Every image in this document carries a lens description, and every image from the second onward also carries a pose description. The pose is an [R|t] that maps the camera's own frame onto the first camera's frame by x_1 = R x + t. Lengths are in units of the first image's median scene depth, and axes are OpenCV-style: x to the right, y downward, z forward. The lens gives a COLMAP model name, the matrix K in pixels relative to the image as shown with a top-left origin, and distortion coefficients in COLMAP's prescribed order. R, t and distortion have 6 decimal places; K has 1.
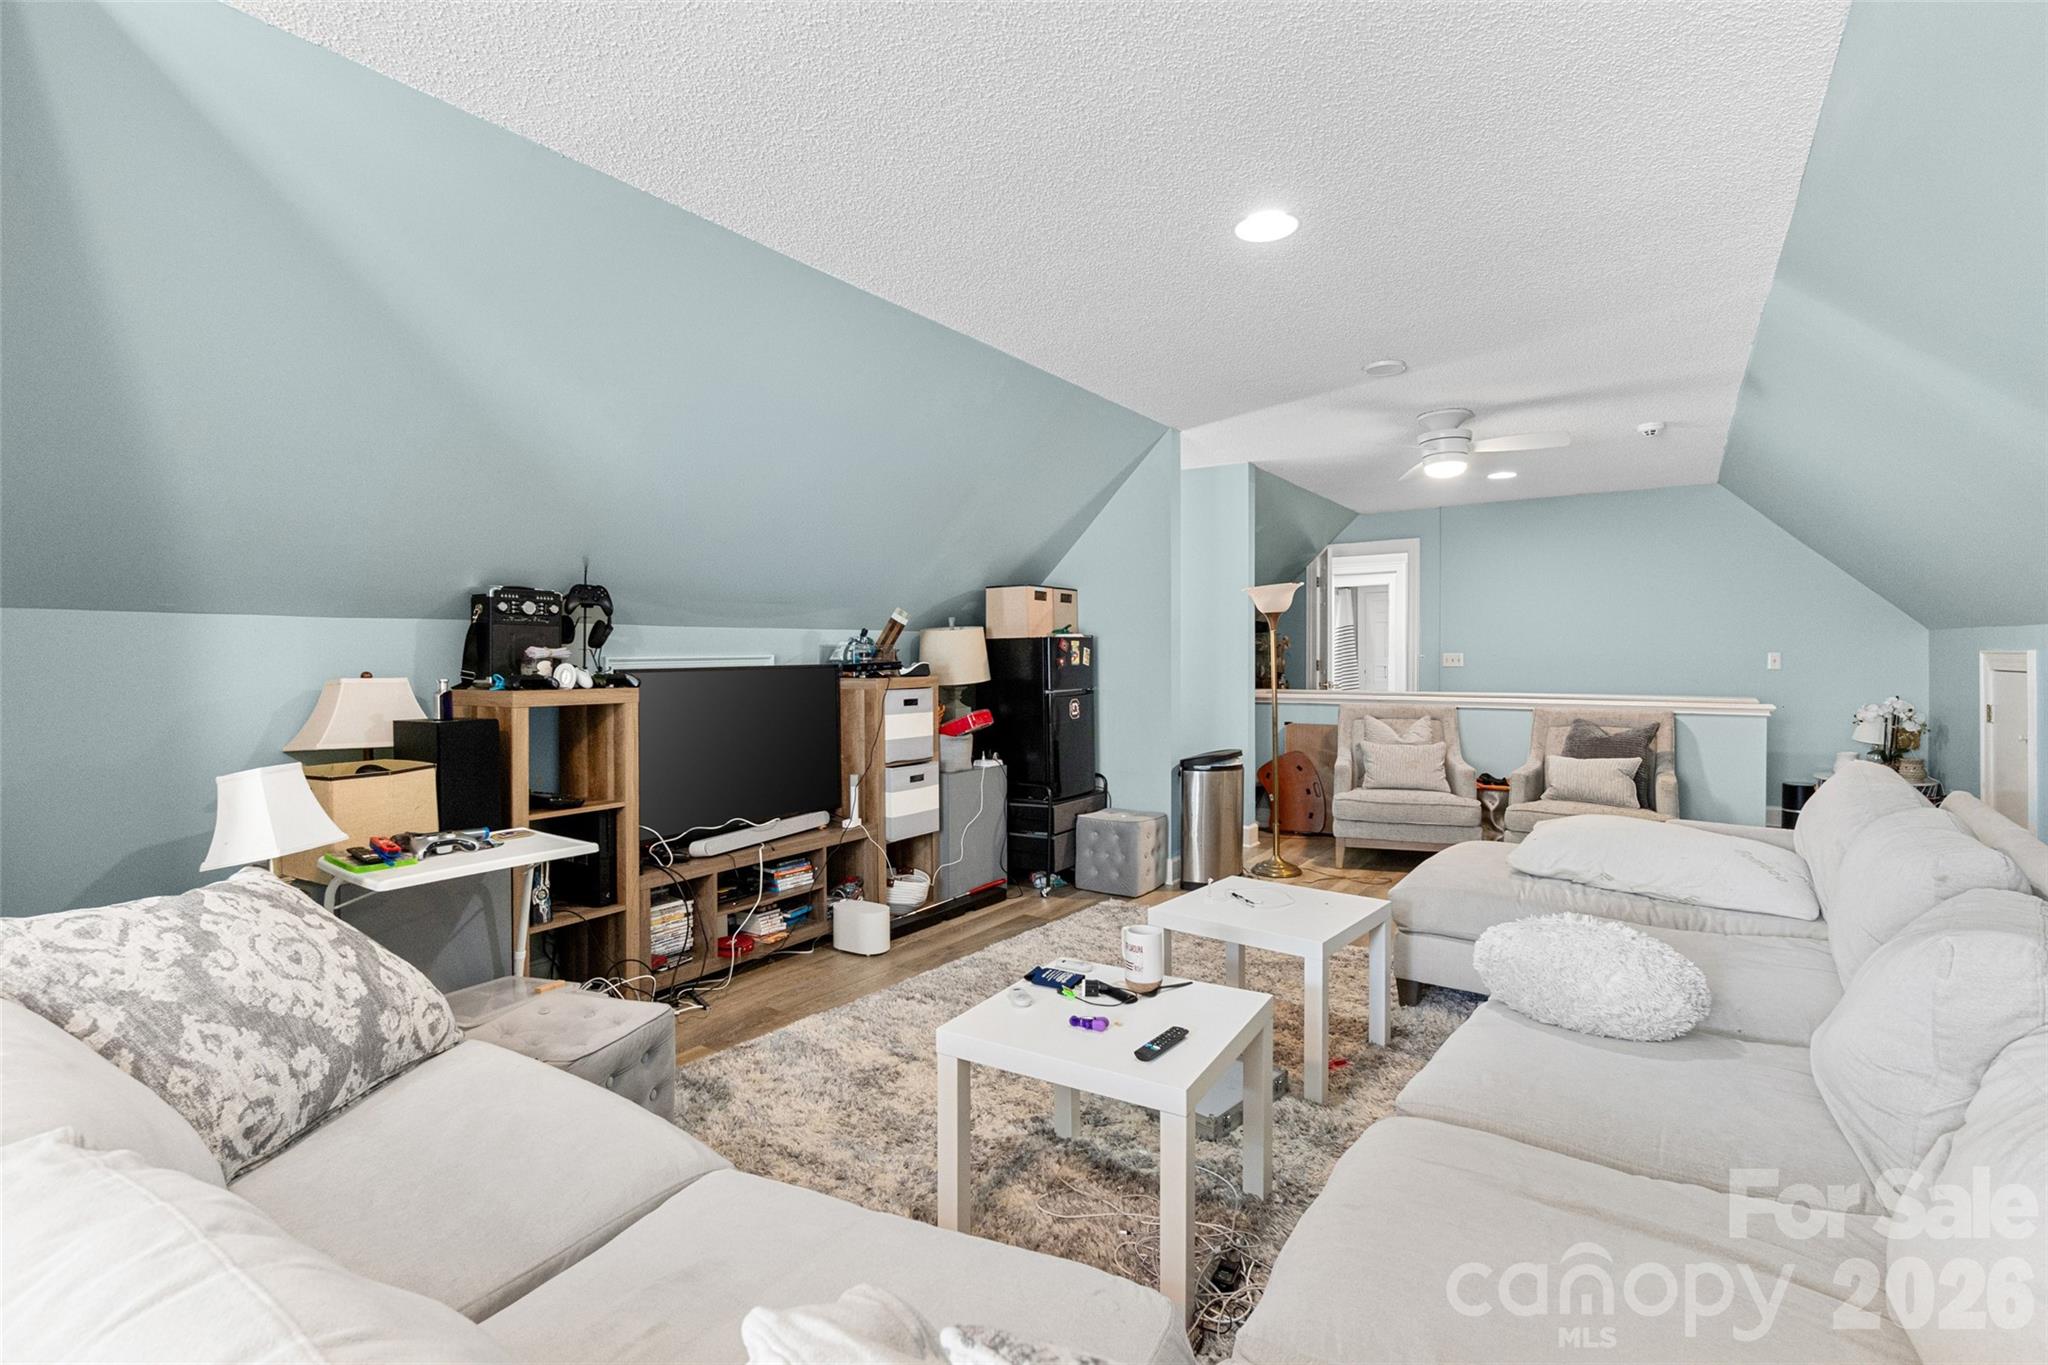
lens RADIAL K [[957.6, 0, 1027.9], [0, 957.6, 679.1], [0, 0, 1]] dist [-0.004559, 0.001268]
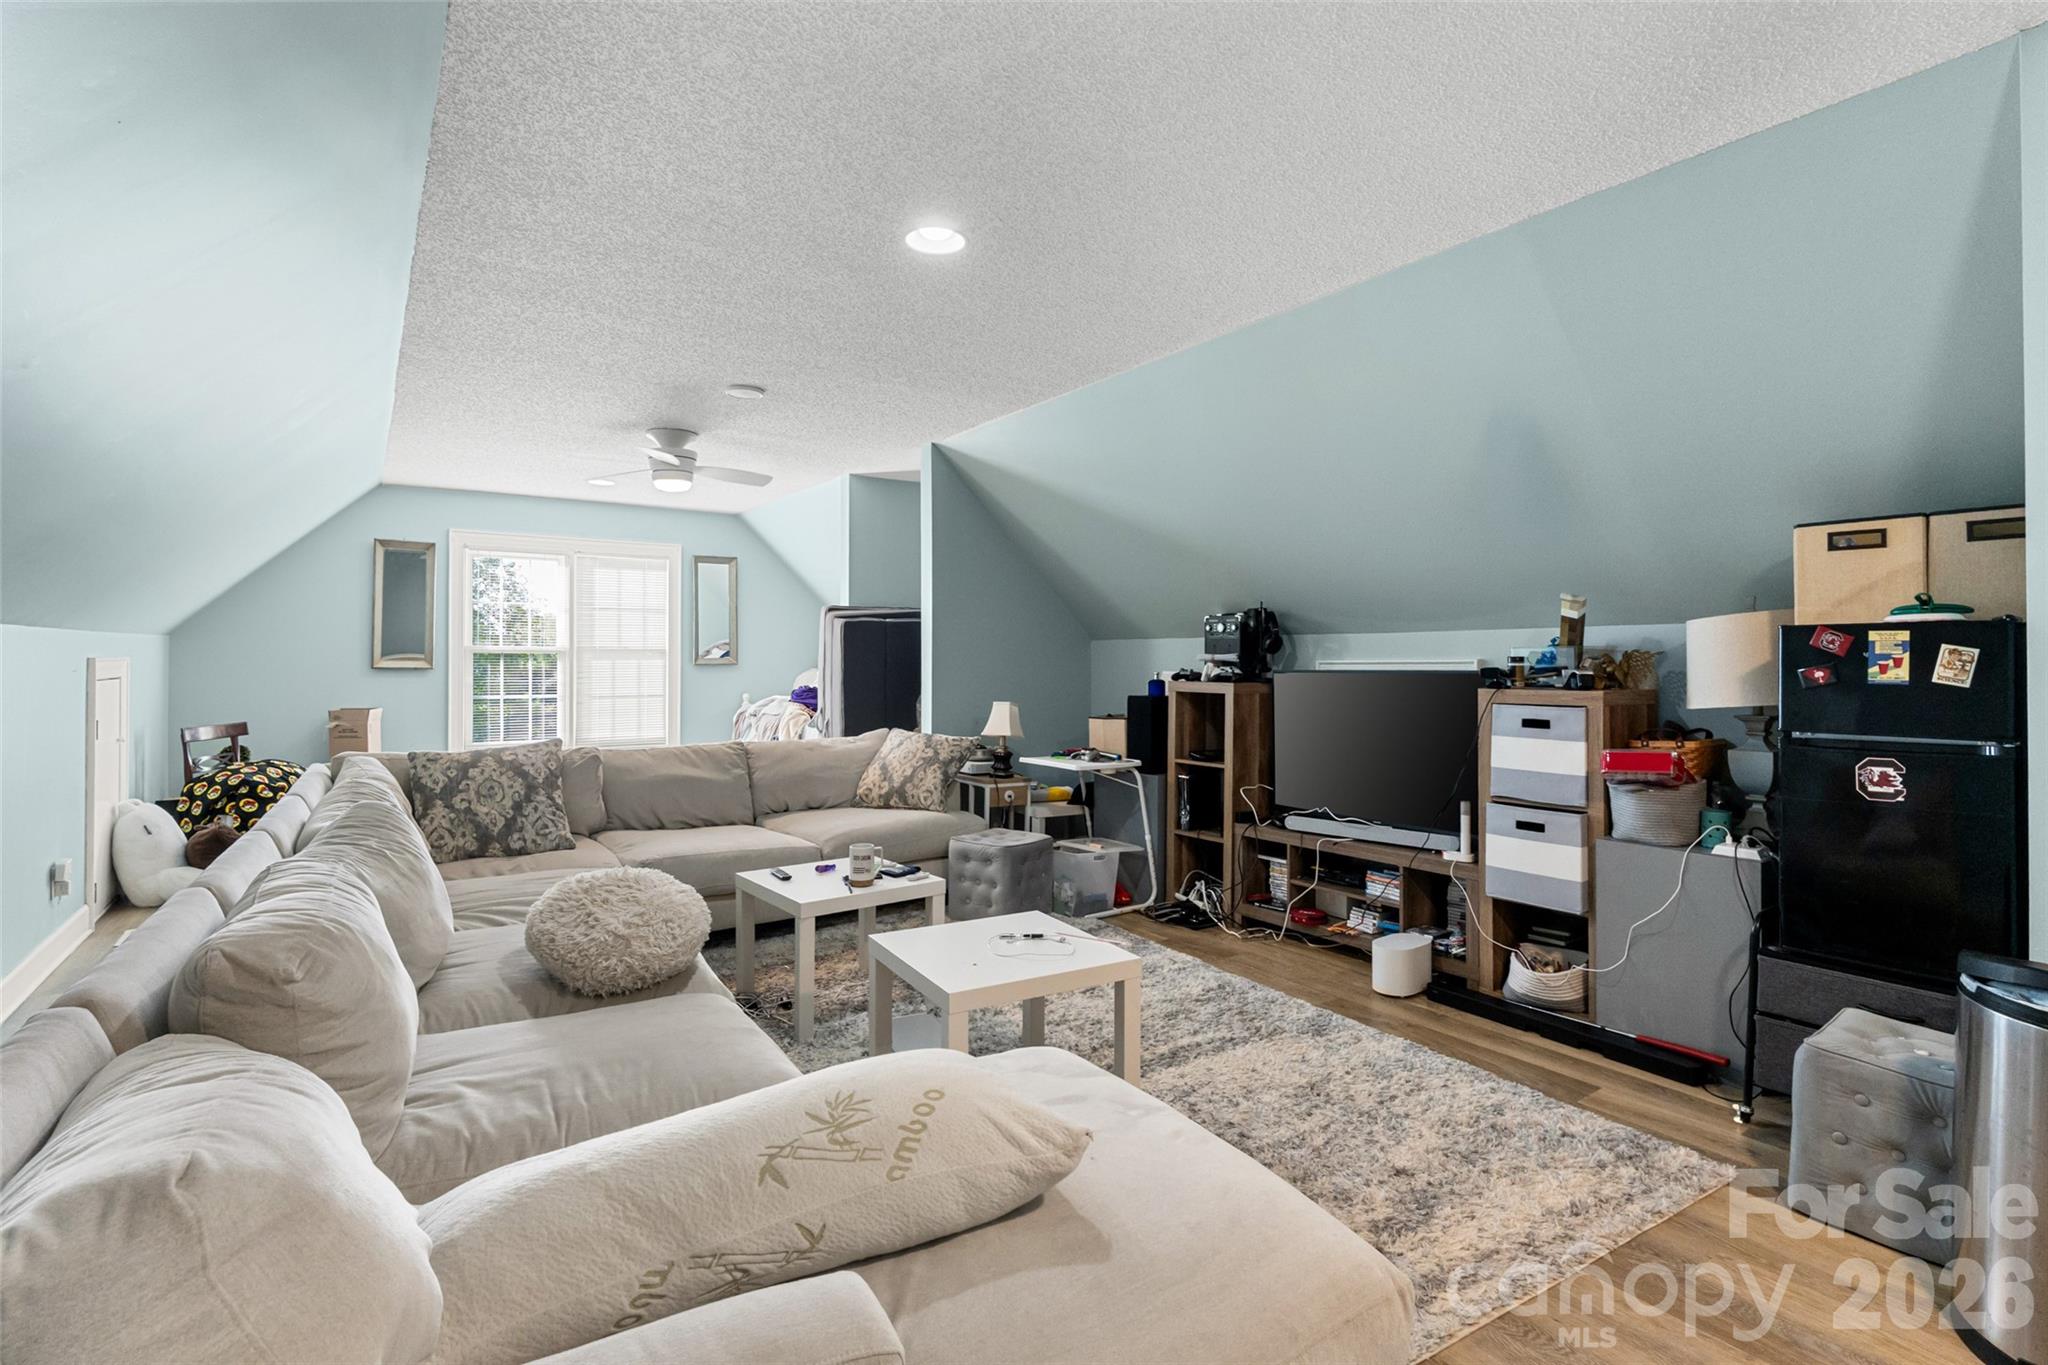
lens RADIAL K [[957.6, 0, 1025.4], [0, 957.6, 663.6], [0, 0, 1]] dist [-0.004559, 0.001268]
pose [[-0.369969, 0.008406, -0.929006, 0.712391], [-0.017798, 0.999711, 0.016134, -0.027675], [0.928874, 0.022503, -0.369713, 0.901892]]
